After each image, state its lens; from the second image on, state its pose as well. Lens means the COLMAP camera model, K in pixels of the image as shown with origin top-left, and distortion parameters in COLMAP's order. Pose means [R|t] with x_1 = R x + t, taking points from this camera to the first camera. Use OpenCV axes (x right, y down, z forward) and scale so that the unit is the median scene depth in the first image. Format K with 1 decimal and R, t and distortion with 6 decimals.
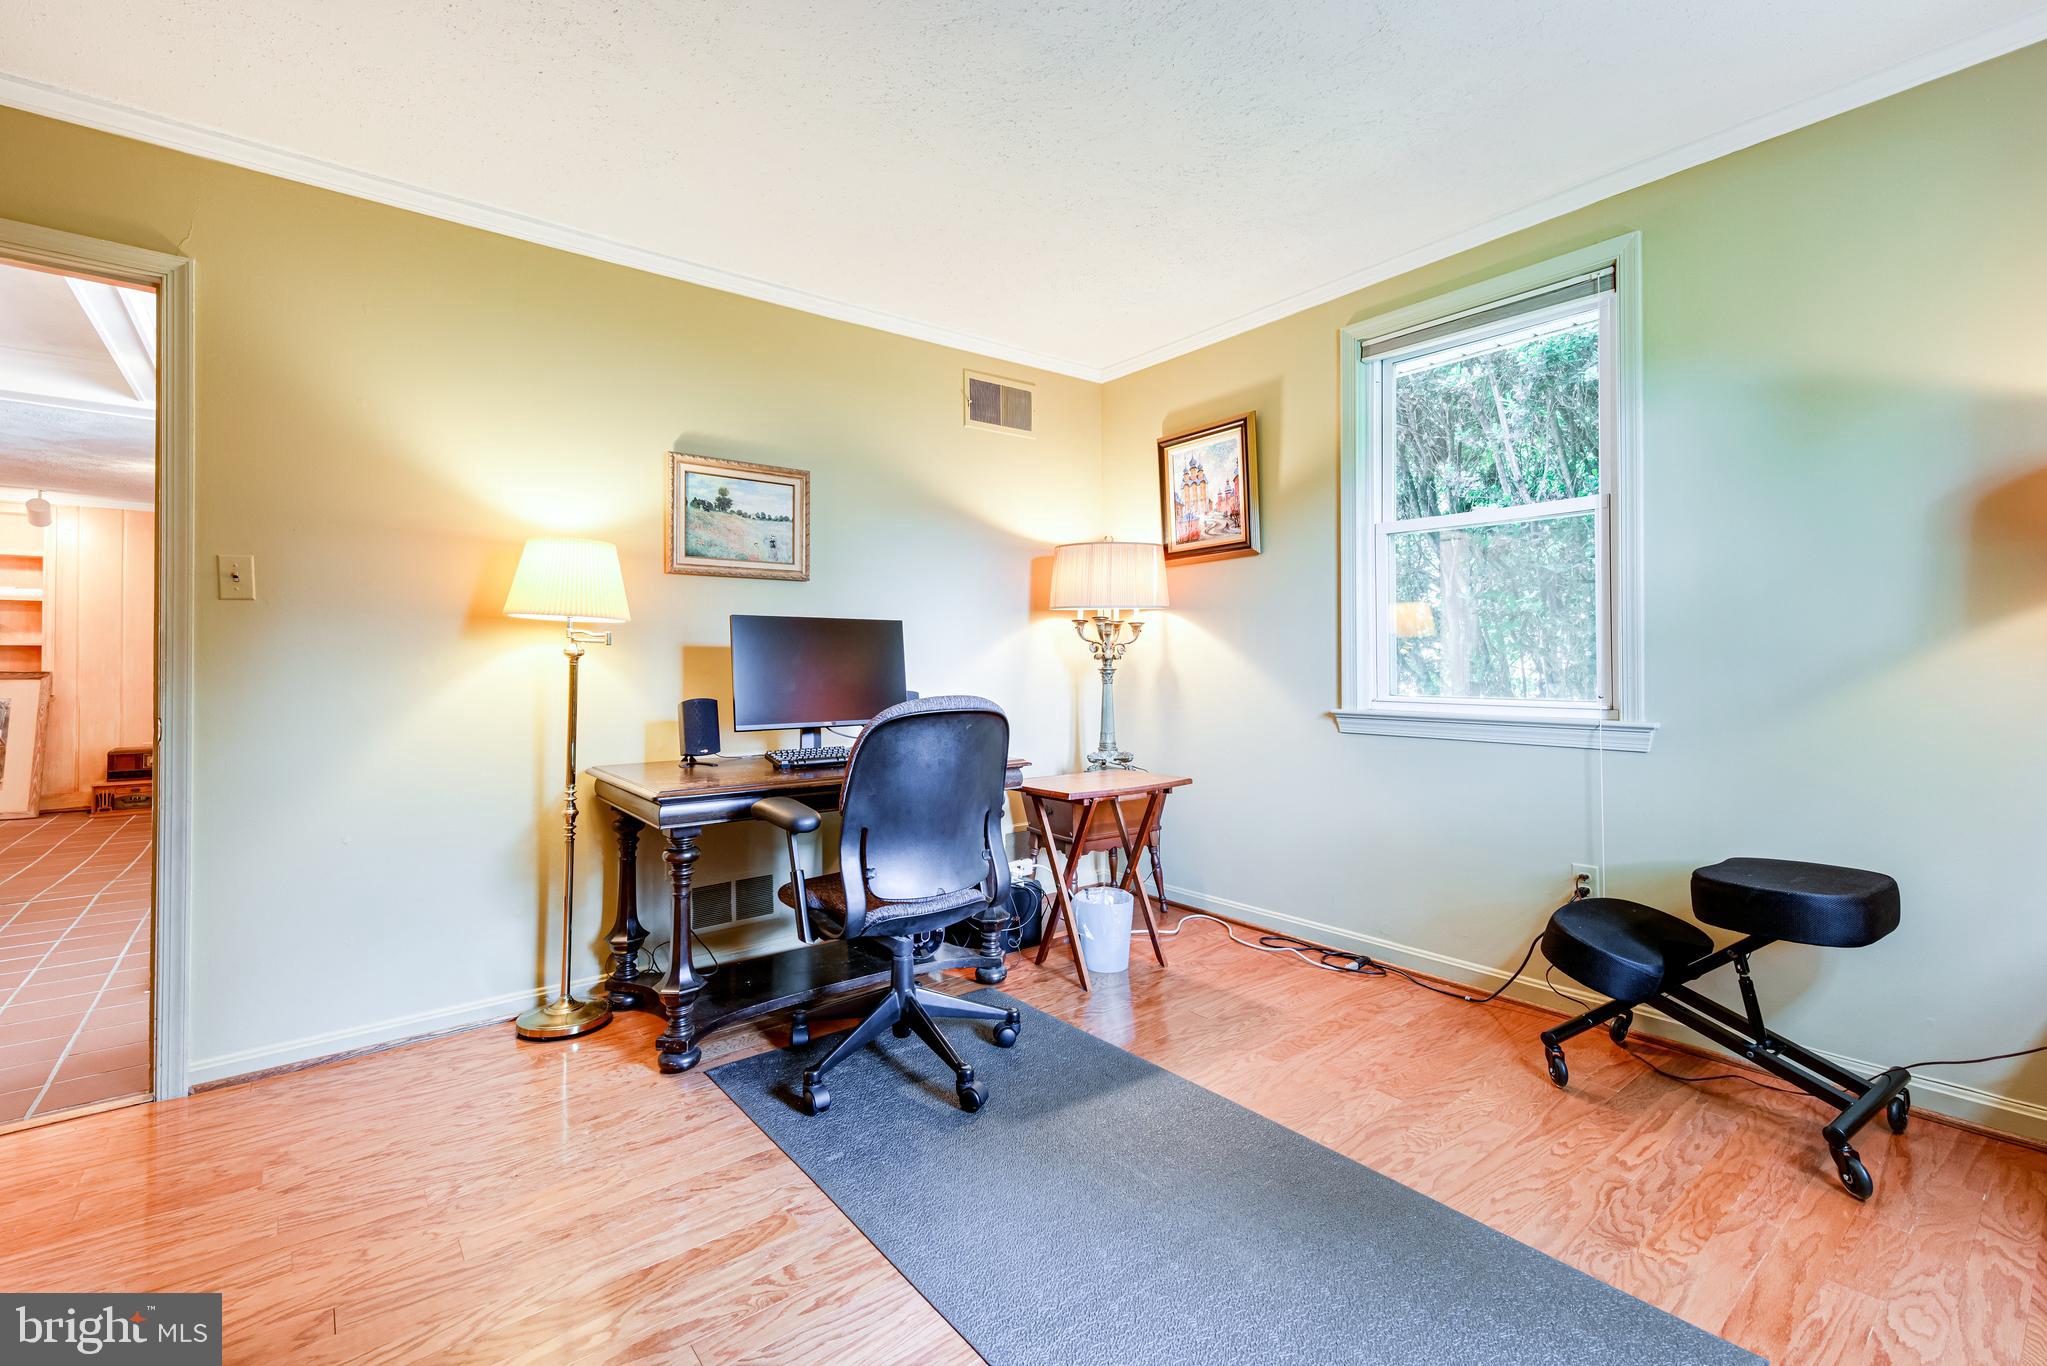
lens RADIAL K [[883.5, 0, 1020.0], [0, 883.5, 665.0], [0, 0, 1]] dist [0.015299, -0.002774]
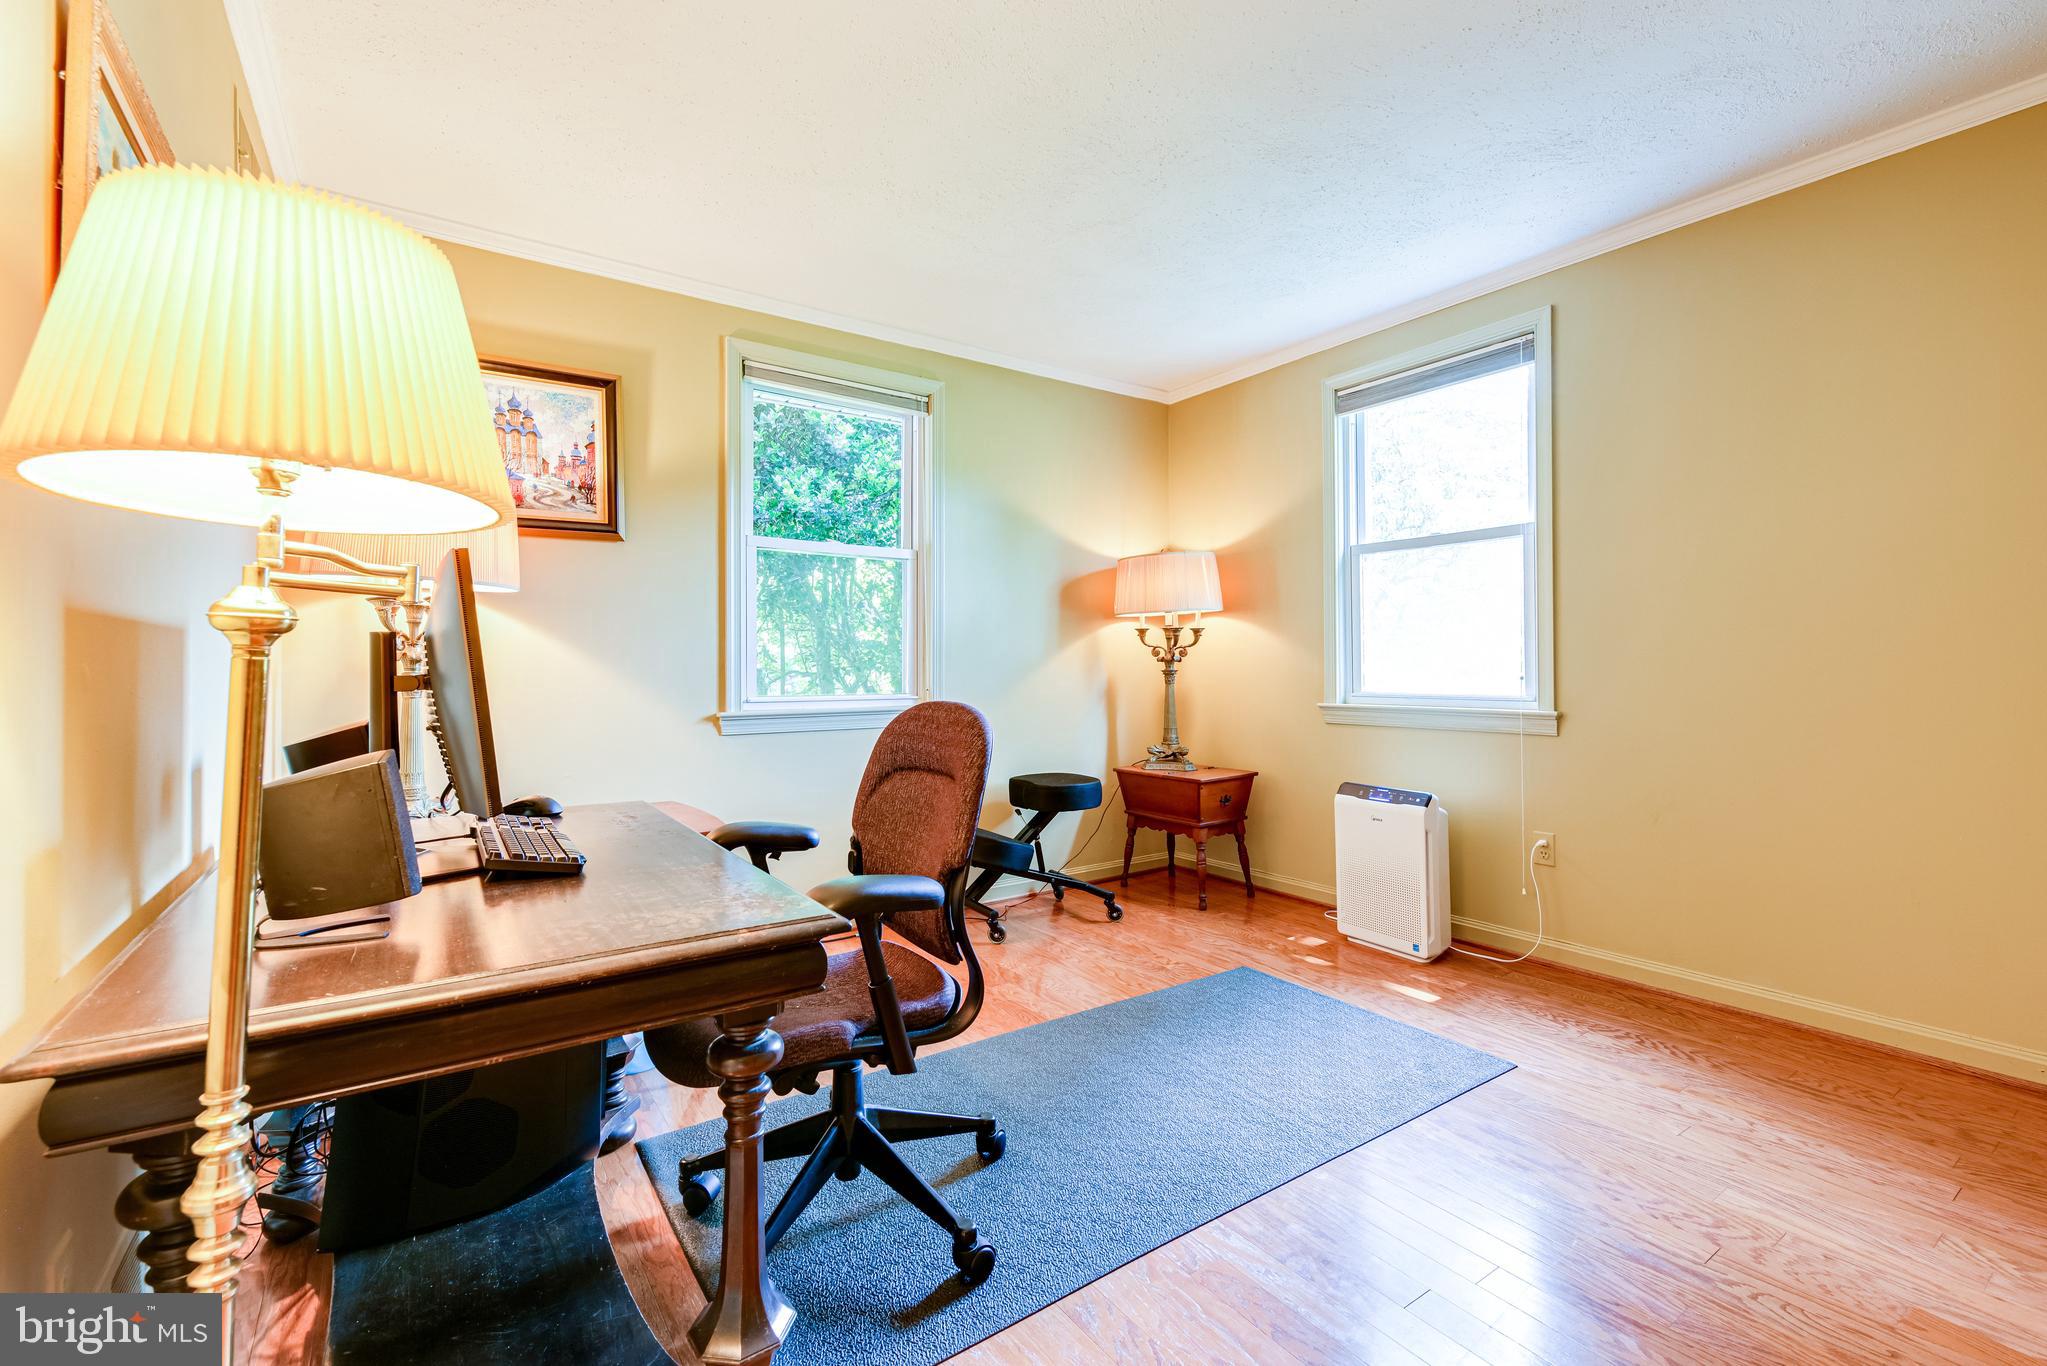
lens RADIAL K [[883.5, 0, 1021.2], [0, 883.5, 673.9], [0, 0, 1]] dist [0.015299, -0.002774]
pose [[0.072154, -0.005002, 0.997381, -0.622592], [0.002293, 0.999986, 0.004850, 0.002082], [-0.997391, 0.001937, 0.072164, 0.588712]]
